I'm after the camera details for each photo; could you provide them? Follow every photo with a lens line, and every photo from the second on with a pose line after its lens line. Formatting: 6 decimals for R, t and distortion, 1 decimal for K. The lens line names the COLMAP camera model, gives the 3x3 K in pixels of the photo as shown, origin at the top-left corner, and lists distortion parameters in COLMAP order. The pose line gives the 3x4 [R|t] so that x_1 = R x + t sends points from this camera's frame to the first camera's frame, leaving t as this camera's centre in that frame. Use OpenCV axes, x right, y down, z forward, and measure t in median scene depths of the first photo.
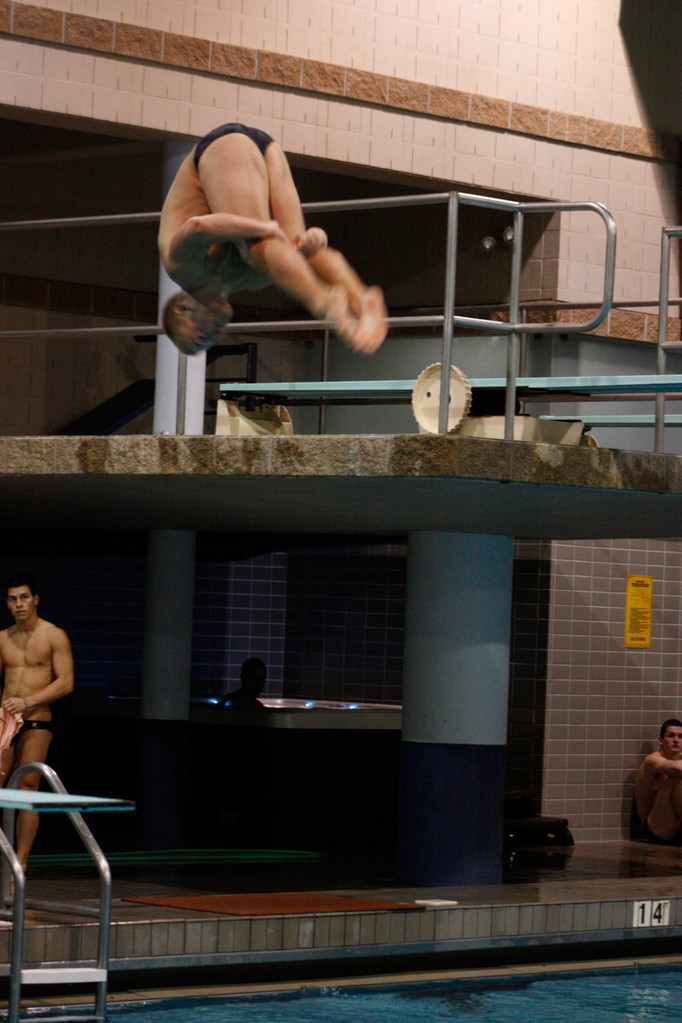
lens RADIAL K [[3629.8, 0, 341.0], [0, 3629.8, 511.5], [0, 0, 1]] dist [-0.018014, -1.636160]
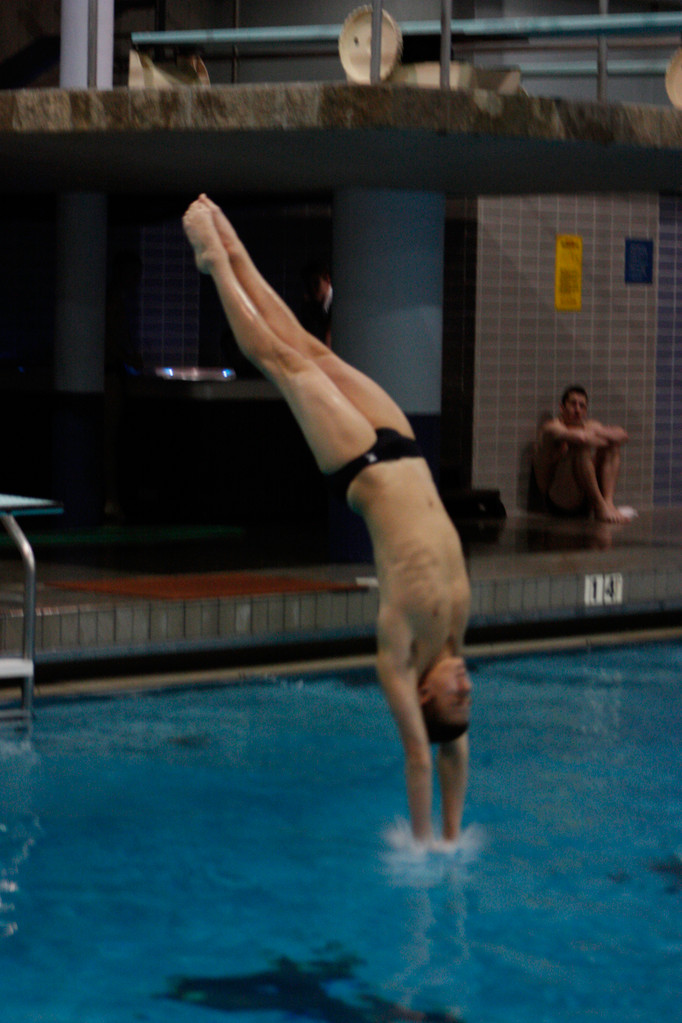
lens RADIAL K [[3342.3, 0, 341.0], [0, 3342.3, 511.5], [0, 0, 1]] dist [-0.203944, -2.380062]
pose [[0.998713, -0.017013, 0.047780, -0.023116], [0.012602, 0.995758, 0.091149, 0.010279], [-0.049128, -0.090429, 0.994690, 0.135674]]
